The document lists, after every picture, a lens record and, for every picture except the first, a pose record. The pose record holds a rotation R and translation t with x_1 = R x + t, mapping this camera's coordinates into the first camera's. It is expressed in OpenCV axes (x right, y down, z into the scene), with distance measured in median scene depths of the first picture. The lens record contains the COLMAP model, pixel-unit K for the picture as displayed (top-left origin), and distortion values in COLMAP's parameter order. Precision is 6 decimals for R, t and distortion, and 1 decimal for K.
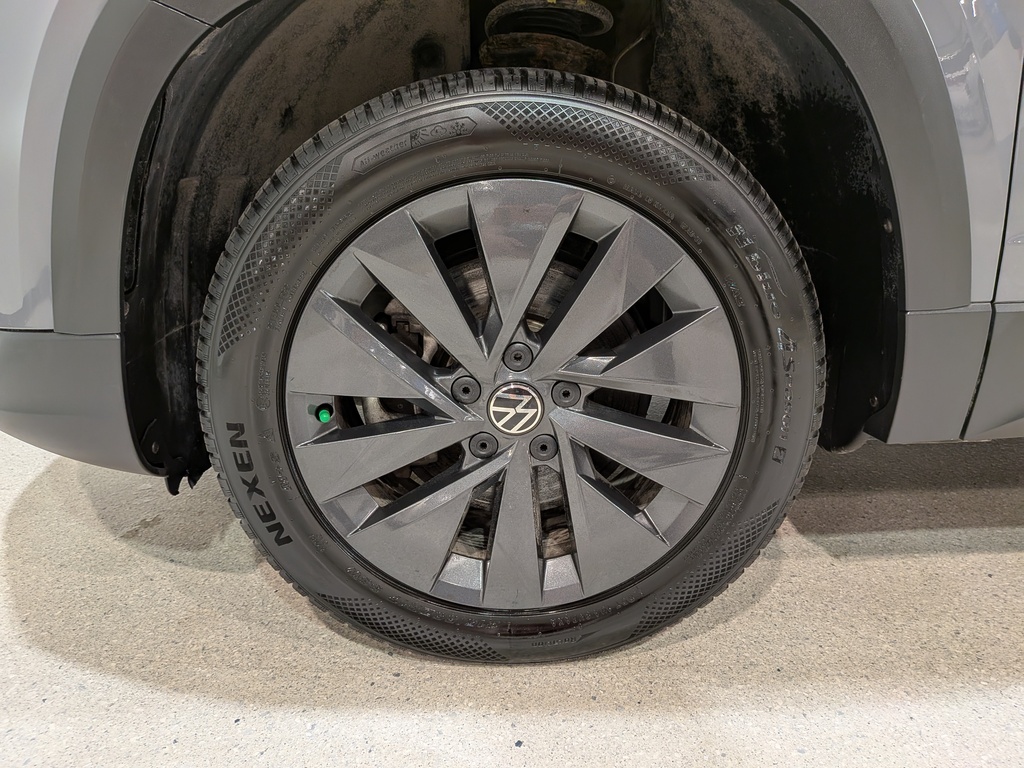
lens RADIAL K [[709.4, 0, 512.0], [0, 709.4, 384.0], [0, 0, 1]] dist [0.005107, -0.034874]
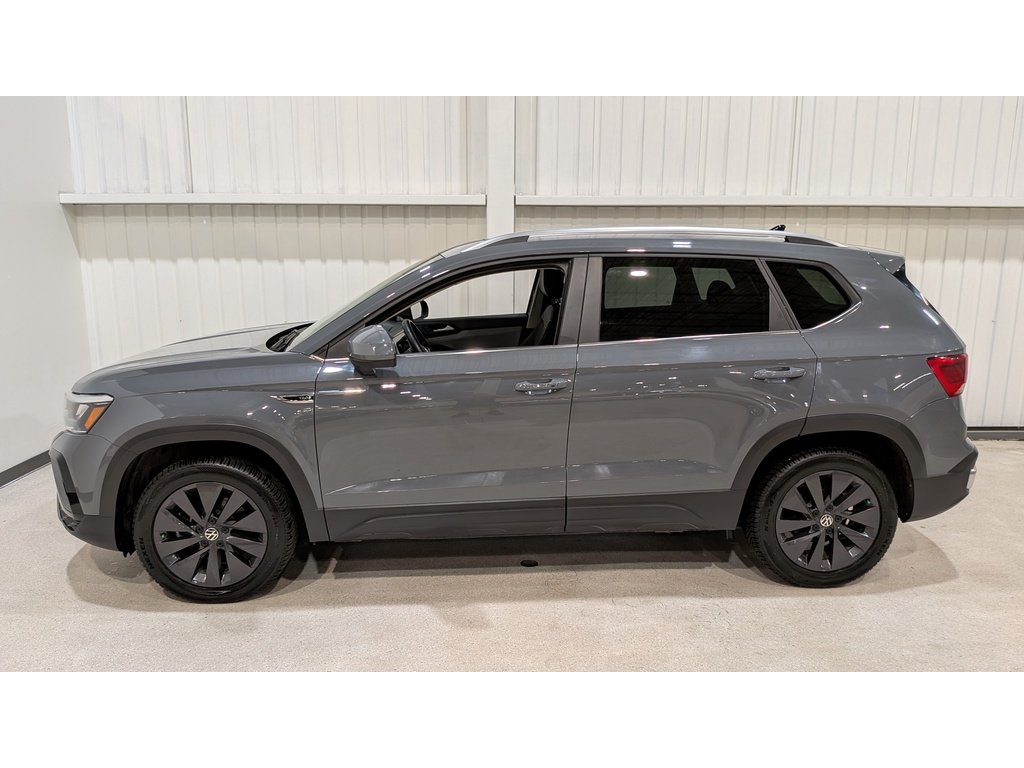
lens RADIAL K [[724.8, 0, 488.6], [0, 724.8, 376.4], [0, 0, 1]] dist [0.006991, -0.031395]
pose [[0.999979, -0.000962, 0.006460, 1.530930], [0.001851, 0.990294, -0.138976, -0.272288], [-0.006264, 0.138985, 0.990275, -3.167011]]
